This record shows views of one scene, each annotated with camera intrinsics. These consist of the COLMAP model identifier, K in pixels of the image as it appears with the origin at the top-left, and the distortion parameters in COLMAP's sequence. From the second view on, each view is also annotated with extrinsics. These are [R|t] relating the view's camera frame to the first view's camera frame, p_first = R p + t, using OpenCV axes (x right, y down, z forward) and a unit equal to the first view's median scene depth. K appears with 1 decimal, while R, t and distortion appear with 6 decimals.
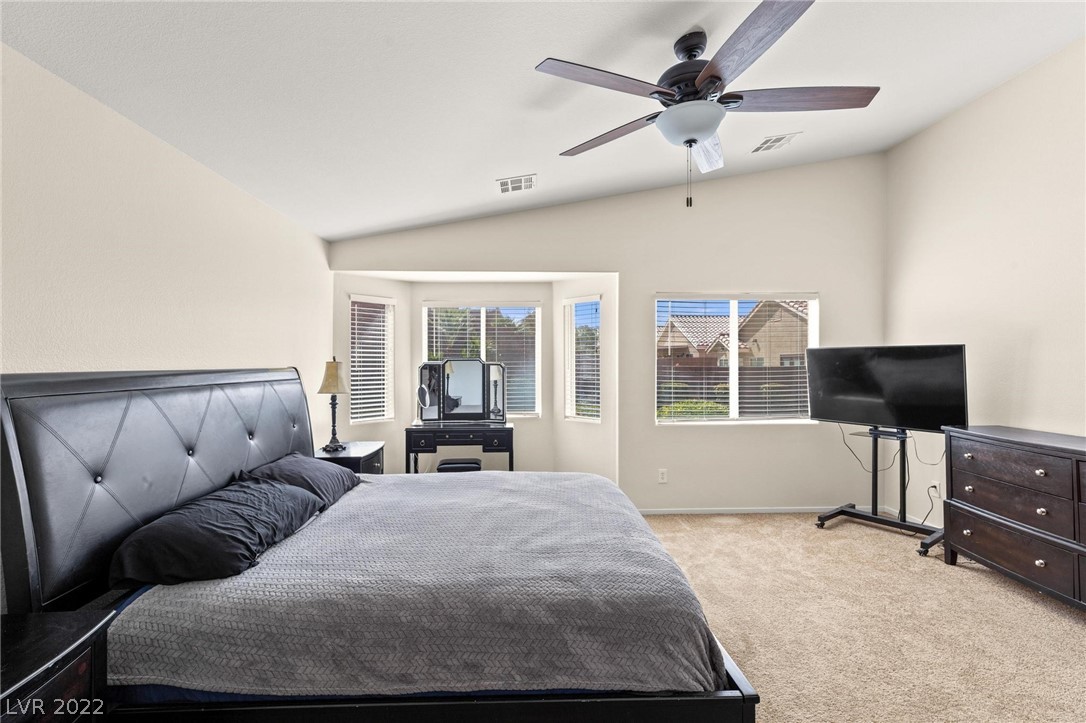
lens RADIAL K [[485.2, 0, 543.0], [0, 485.2, 361.5], [0, 0, 1]] dist [0.002982, 0.000323]
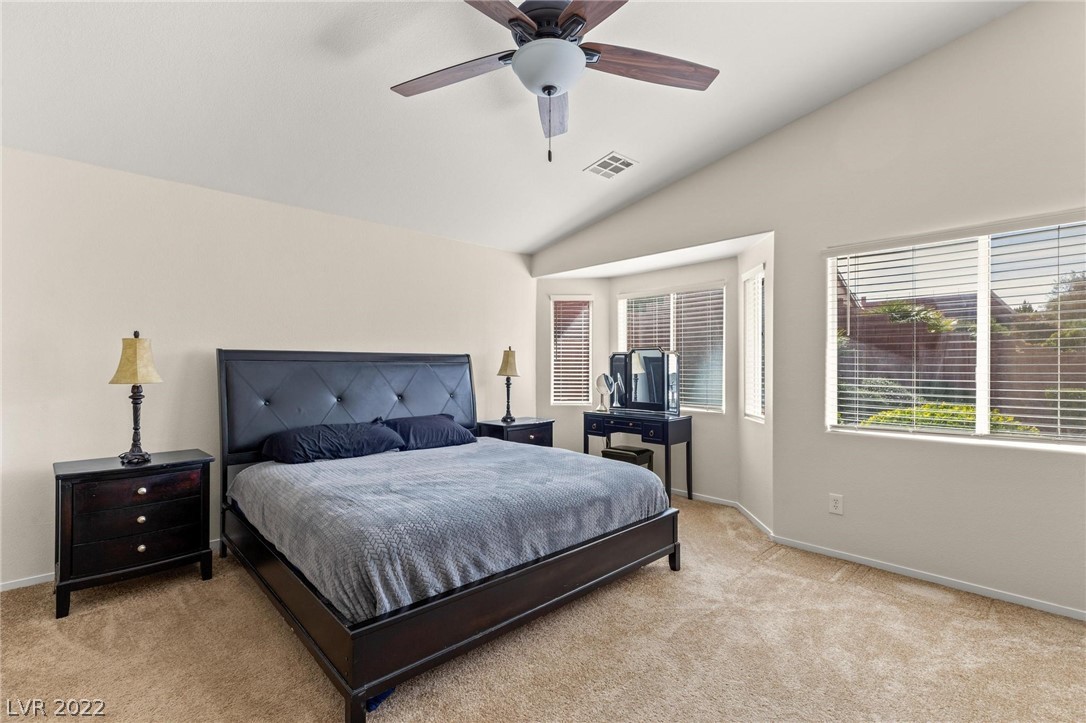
lens RADIAL K [[485.2, 0, 543.0], [0, 485.2, 361.5], [0, 0, 1]] dist [0.002982, 0.000323]
pose [[0.665433, -0.004869, -0.746441, 0.492495], [-0.002666, 0.999957, -0.008899, 0.034725], [0.746452, 0.007912, 0.665392, 0.202192]]
